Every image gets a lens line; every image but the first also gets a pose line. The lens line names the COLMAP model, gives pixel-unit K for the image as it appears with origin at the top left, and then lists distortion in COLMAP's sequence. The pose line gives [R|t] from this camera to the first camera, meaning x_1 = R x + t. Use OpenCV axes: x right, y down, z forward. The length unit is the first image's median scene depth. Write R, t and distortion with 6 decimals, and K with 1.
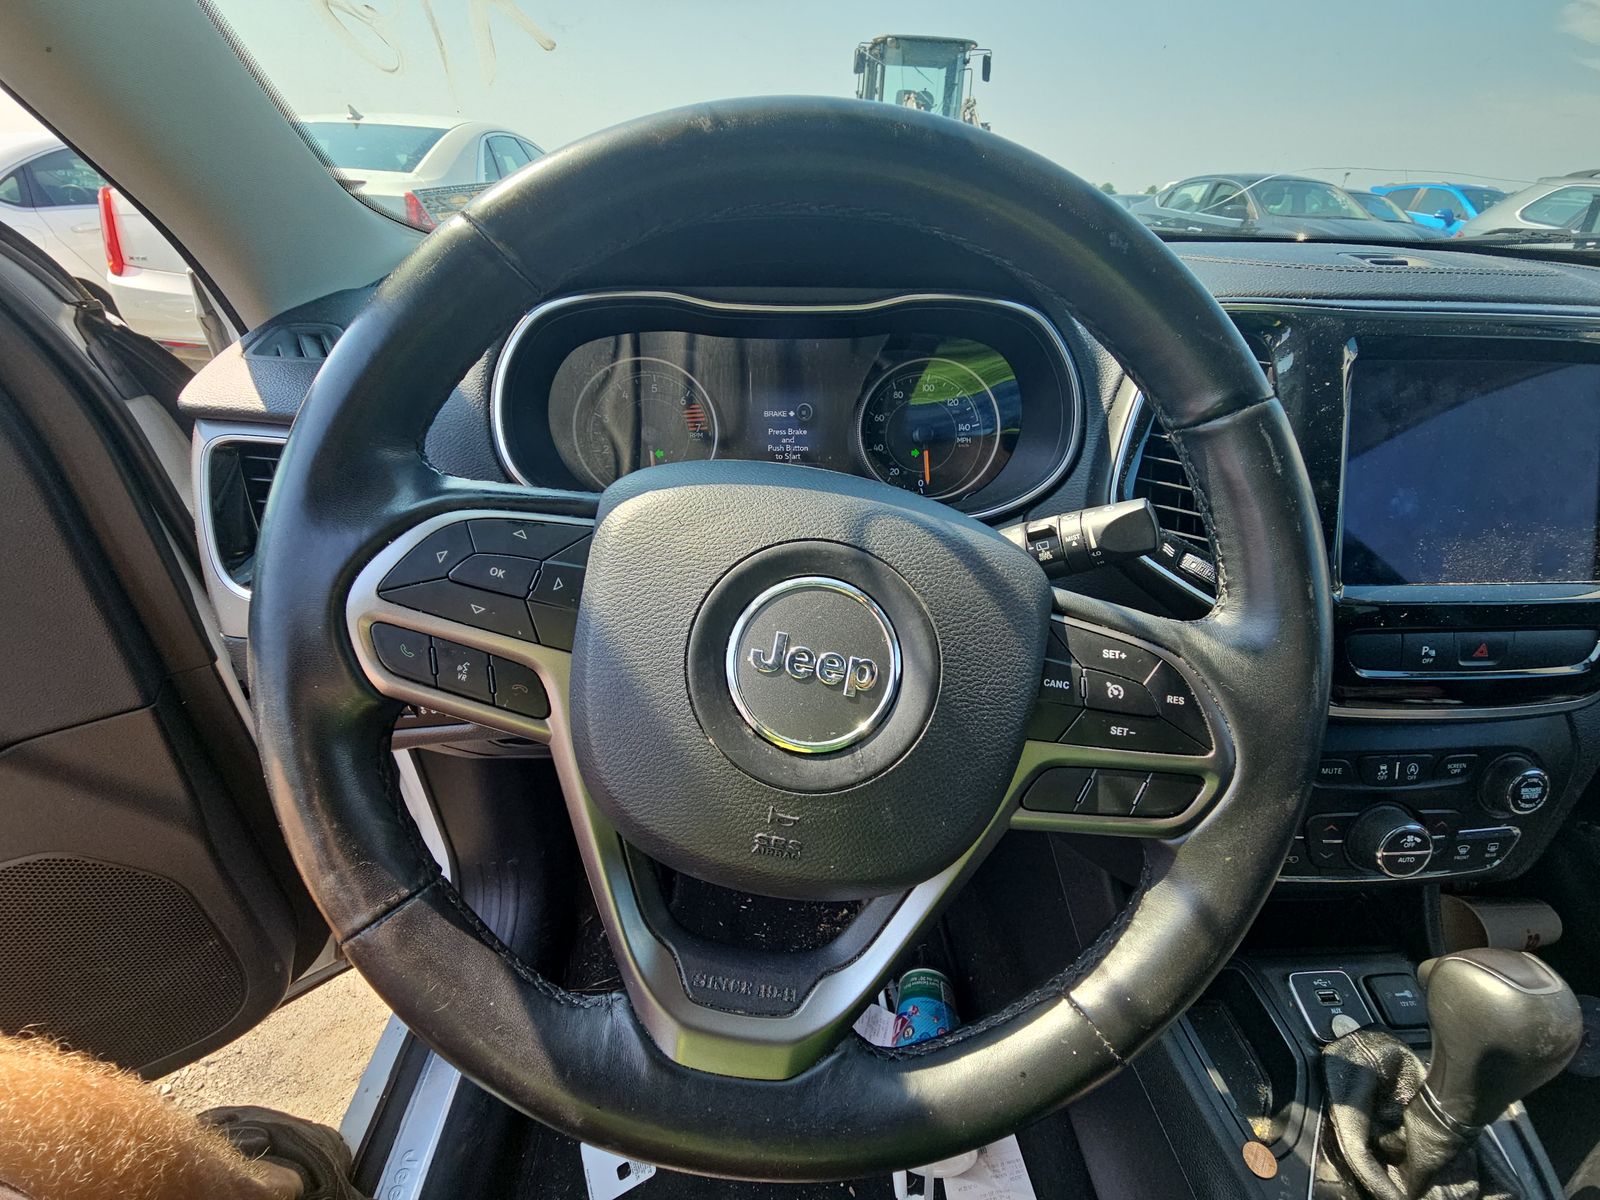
lens RADIAL K [[674.4, 0, 800.0], [0, 674.4, 600.0], [0, 0, 1]] dist [0.000632, -0.000449]
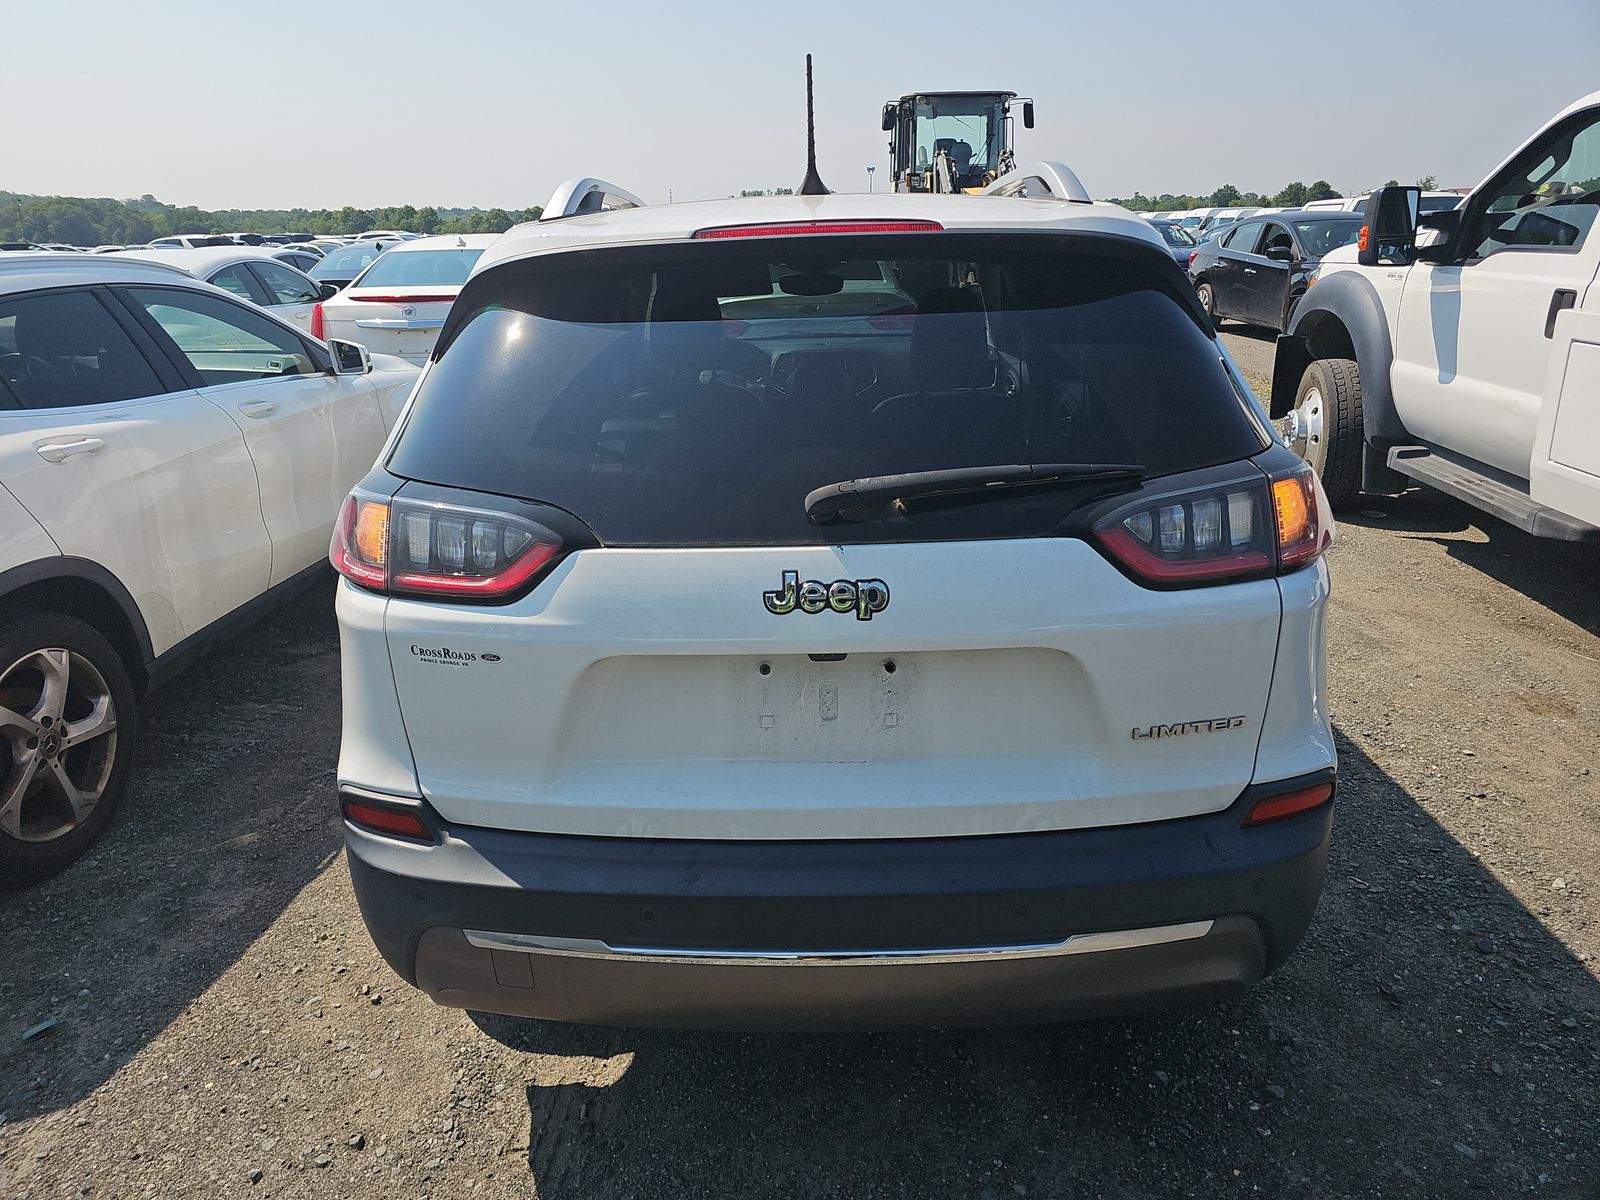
lens RADIAL K [[1048.2, 0, 793.8], [0, 1048.2, 597.8], [0, 0, 1]] dist [0.012662, -0.006004]
pose [[0.996839, -0.024506, -0.075579, 1.150909], [0.009146, 0.980313, -0.197240, 2.937736], [0.078925, 0.195925, 0.977438, -6.519888]]
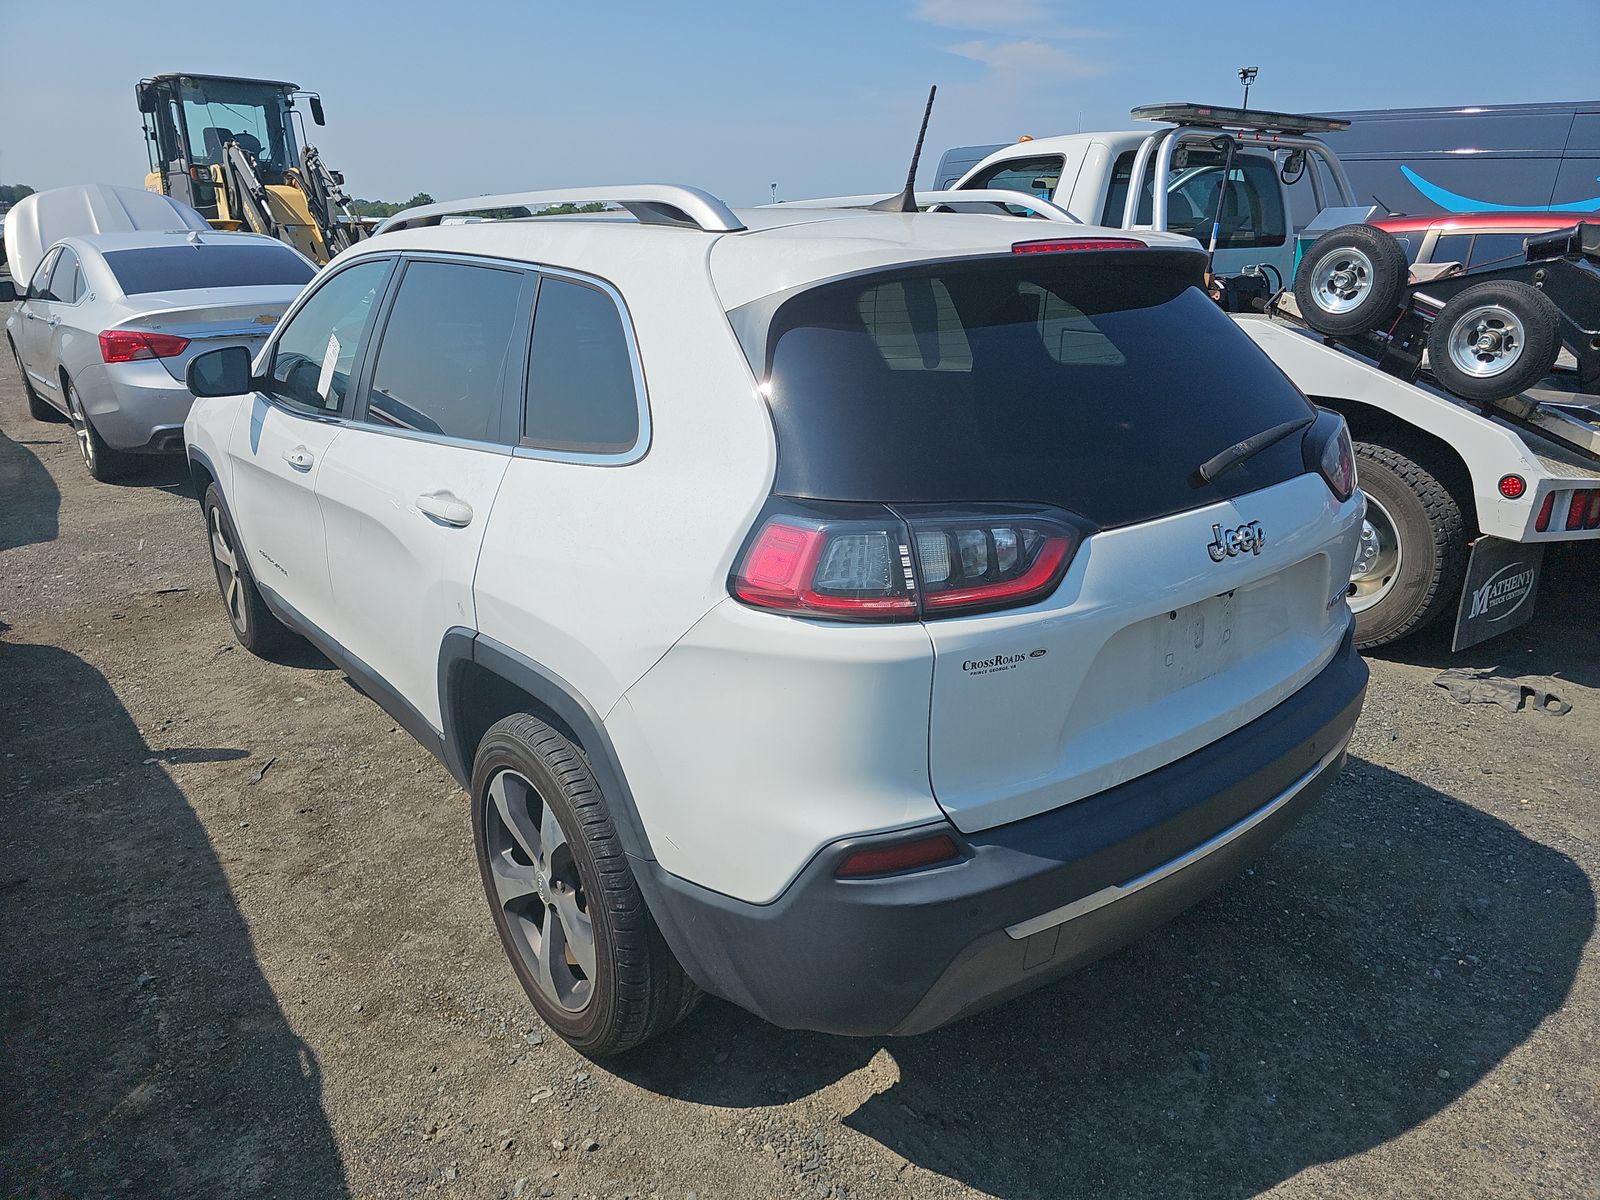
lens RADIAL K [[1048.2, 0, 793.8], [0, 1048.2, 597.8], [0, 0, 1]] dist [0.012662, -0.006004]
pose [[0.815935, -0.216879, 0.535924, -1.810667], [0.312335, 0.945415, -0.092932, 2.470917], [-0.486515, 0.243215, 0.839136, -6.003902]]
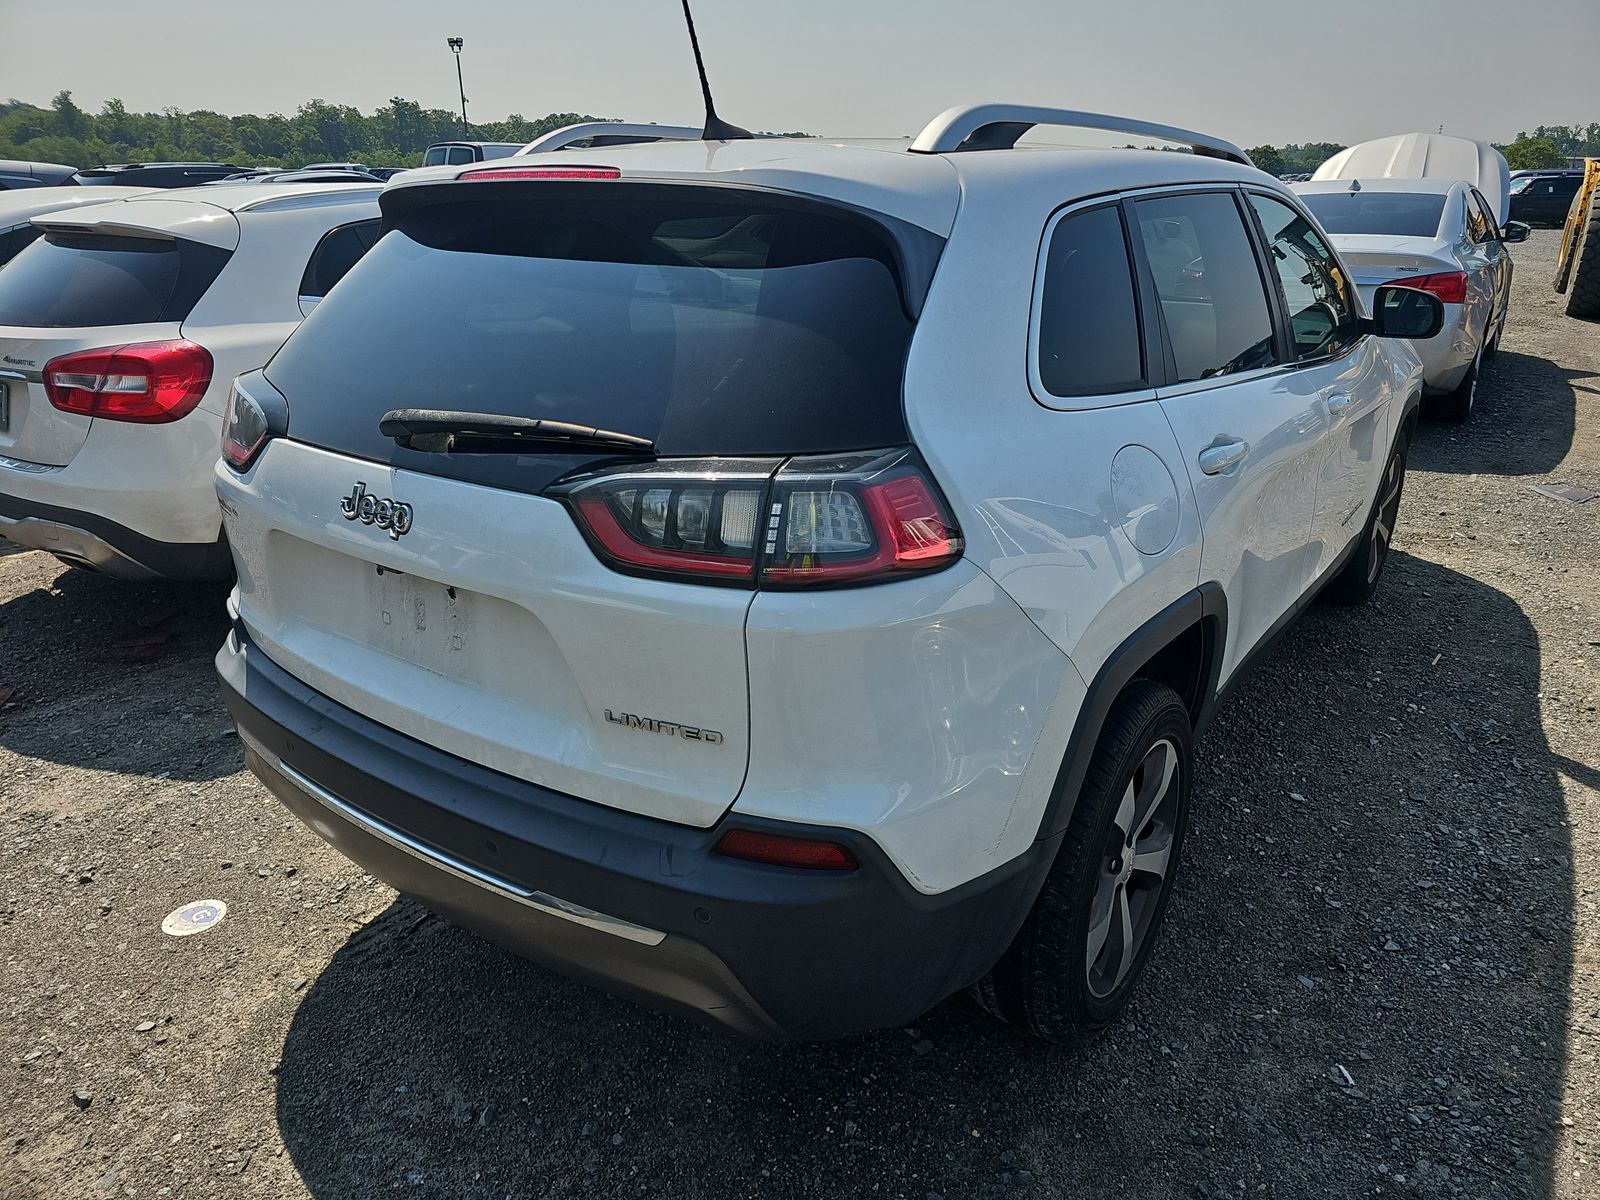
lens RADIAL K [[1061.2, 0, 793.1], [0, 1061.2, 602.4], [0, 0, 1]] dist [0.004075, -0.005028]
pose [[0.786794, 0.208393, -0.580972, 3.758987], [-0.296426, 0.953199, -0.059532, 2.490040], [0.541376, 0.219054, 0.811744, -5.661701]]
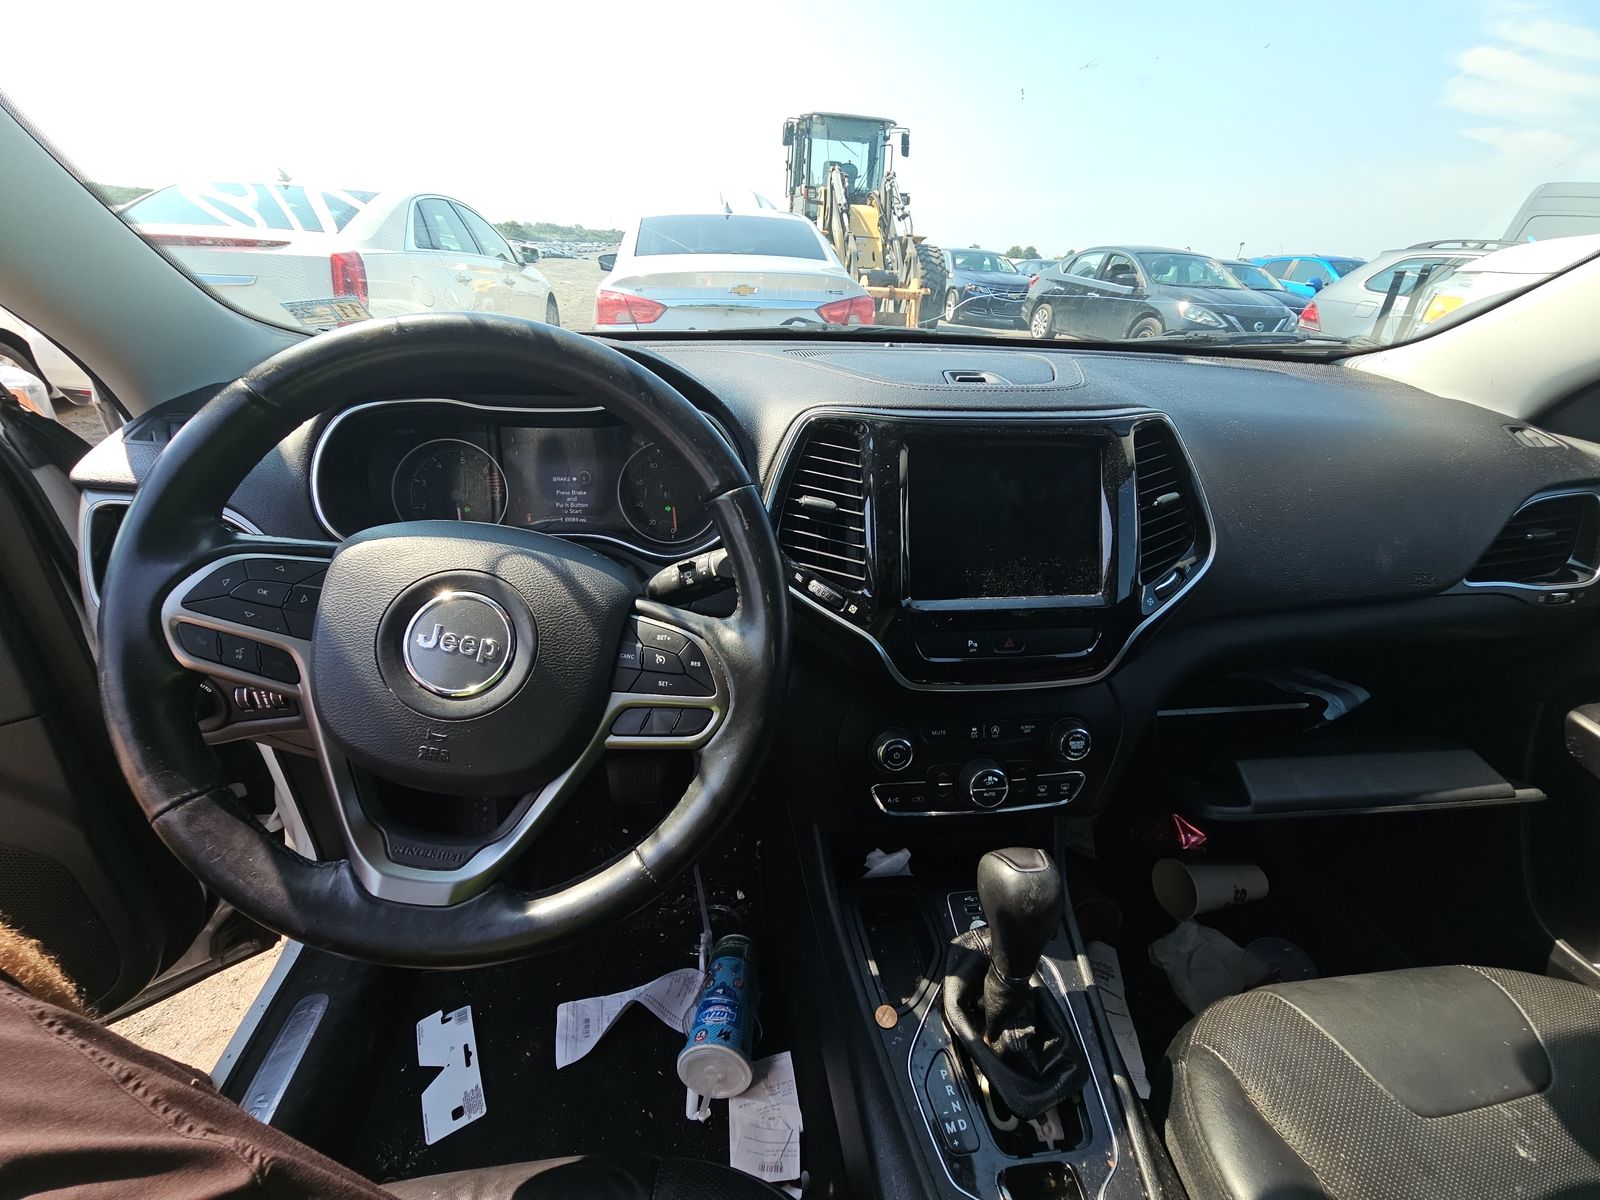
lens RADIAL K [[665.4, 0, 797.5], [0, 665.4, 603.1], [0, 0, 1]] dist [0.016942, -0.011220]
pose [[0.997556, -0.012899, 0.068670, 0.456341], [0.016636, 0.998395, -0.054128, 0.060386], [-0.067861, 0.055139, 0.996170, -0.436919]]
